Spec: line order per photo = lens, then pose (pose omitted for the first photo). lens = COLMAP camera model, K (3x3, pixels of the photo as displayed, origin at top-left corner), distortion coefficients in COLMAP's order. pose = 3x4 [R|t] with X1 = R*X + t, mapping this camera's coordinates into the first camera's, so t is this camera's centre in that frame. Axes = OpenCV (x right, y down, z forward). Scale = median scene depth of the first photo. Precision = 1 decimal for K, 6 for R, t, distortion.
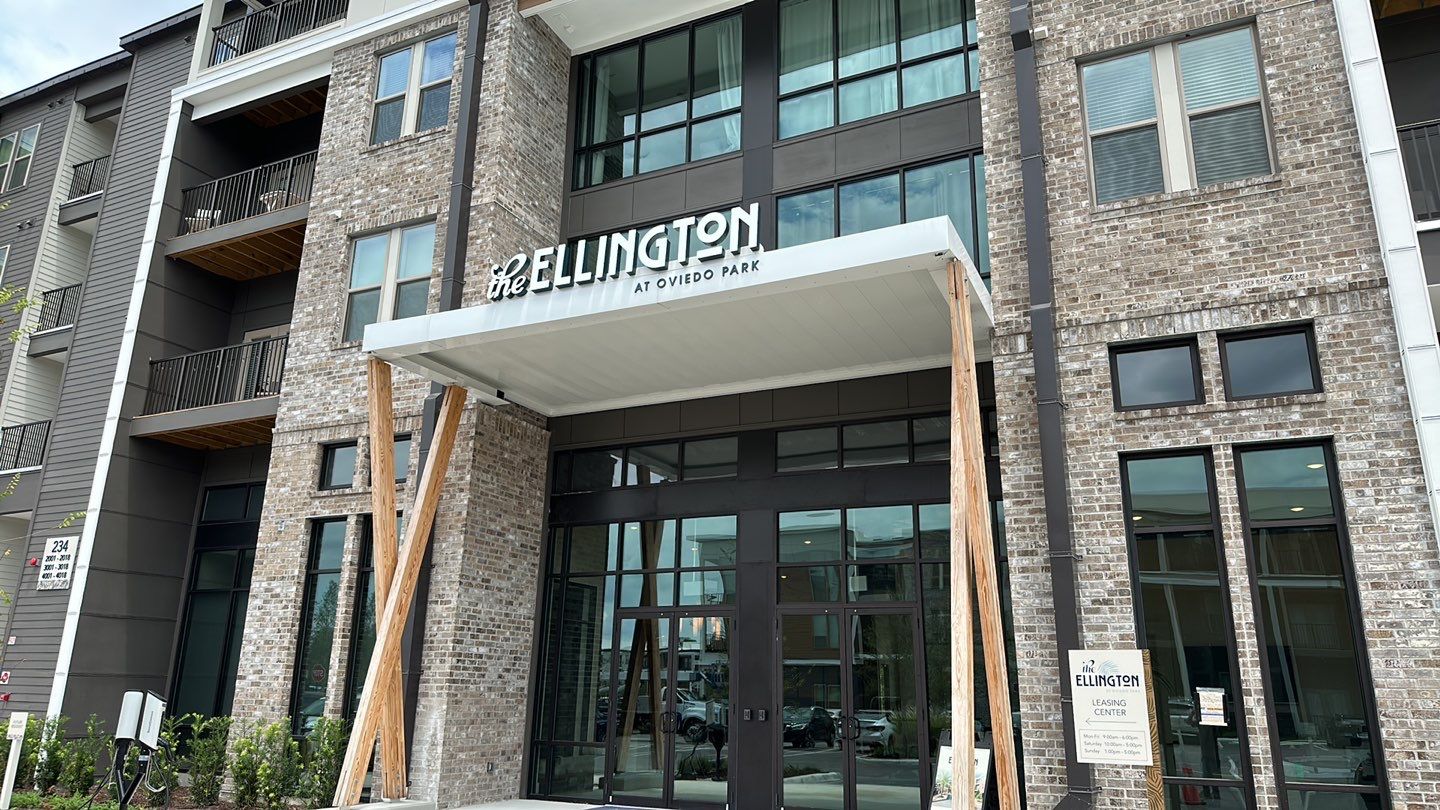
lens RADIAL K [[957.8, 0, 723.4], [0, 957.8, 401.8], [0, 0, 1]] dist [0.070633, -0.097838]
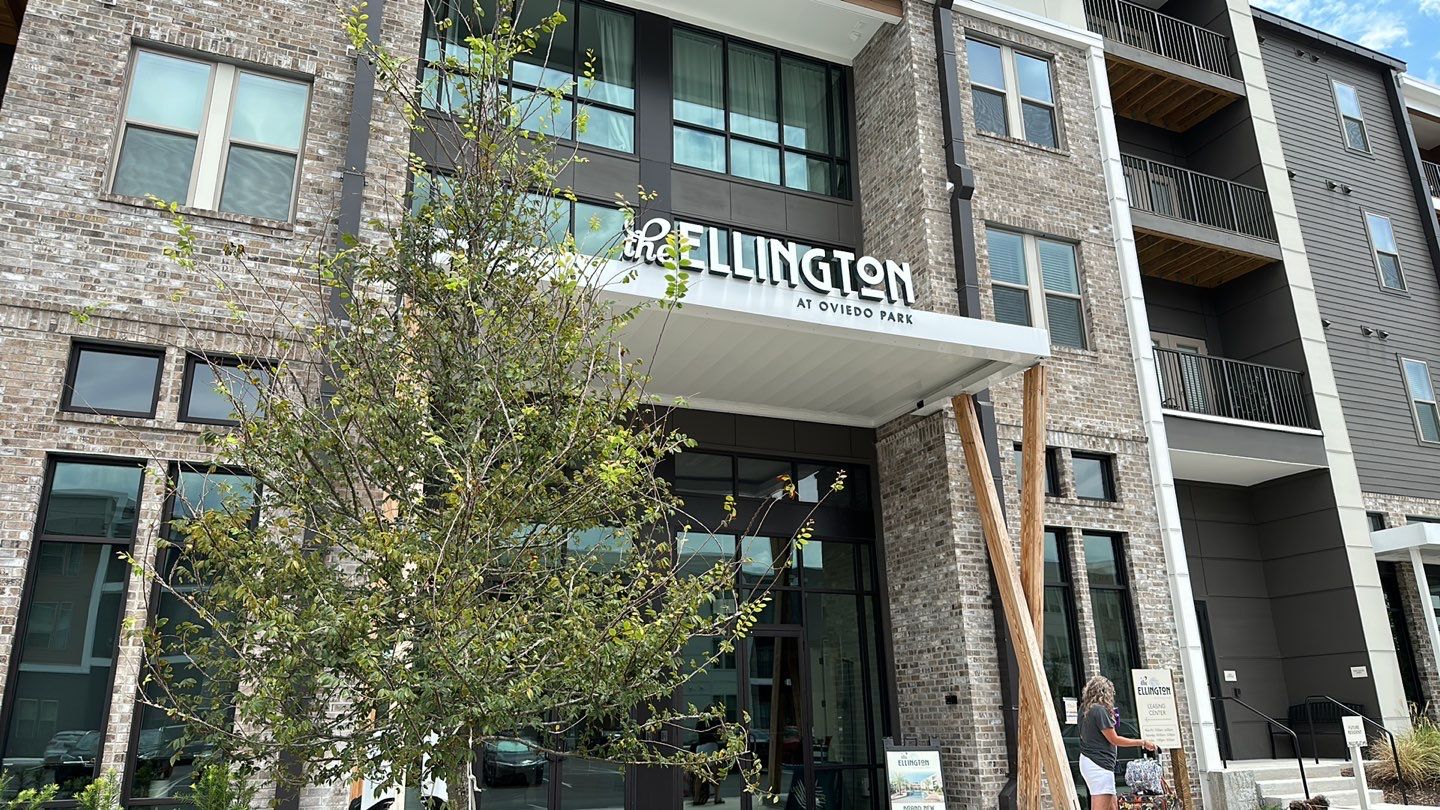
lens RADIAL K [[957.8, 0, 717.0], [0, 957.8, 403.1], [0, 0, 1]] dist [0.070633, -0.097838]
pose [[0.669930, 0.205276, 0.713481, -0.785367], [-0.187771, 0.976619, -0.104675, 0.097637], [-0.718287, -0.063846, 0.692811, 0.341029]]
